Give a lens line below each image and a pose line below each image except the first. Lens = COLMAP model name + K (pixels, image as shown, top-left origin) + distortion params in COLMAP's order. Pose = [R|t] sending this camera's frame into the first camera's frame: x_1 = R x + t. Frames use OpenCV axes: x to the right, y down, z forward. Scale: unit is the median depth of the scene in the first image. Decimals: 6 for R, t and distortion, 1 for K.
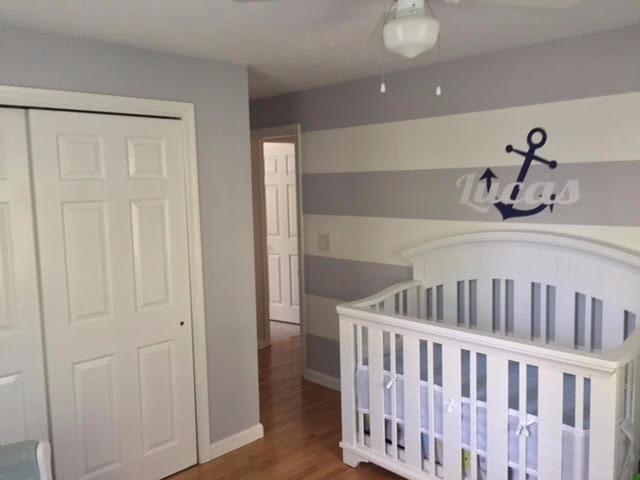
lens RADIAL K [[541.7, 0, 320.2], [0, 541.7, 241.4], [0, 0, 1]] dist [0.062206, -0.081614]
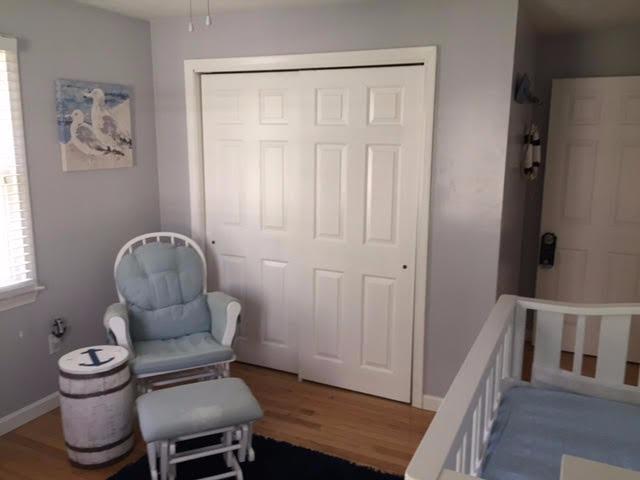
lens RADIAL K [[541.7, 0, 320.0], [0, 541.7, 236.0], [0, 0, 1]] dist [0.062206, -0.081614]
pose [[0.332563, 0.199796, -0.921674, 0.668804], [-0.116231, 0.978534, 0.170183, -0.068135], [0.935891, 0.050530, 0.348646, 0.507888]]
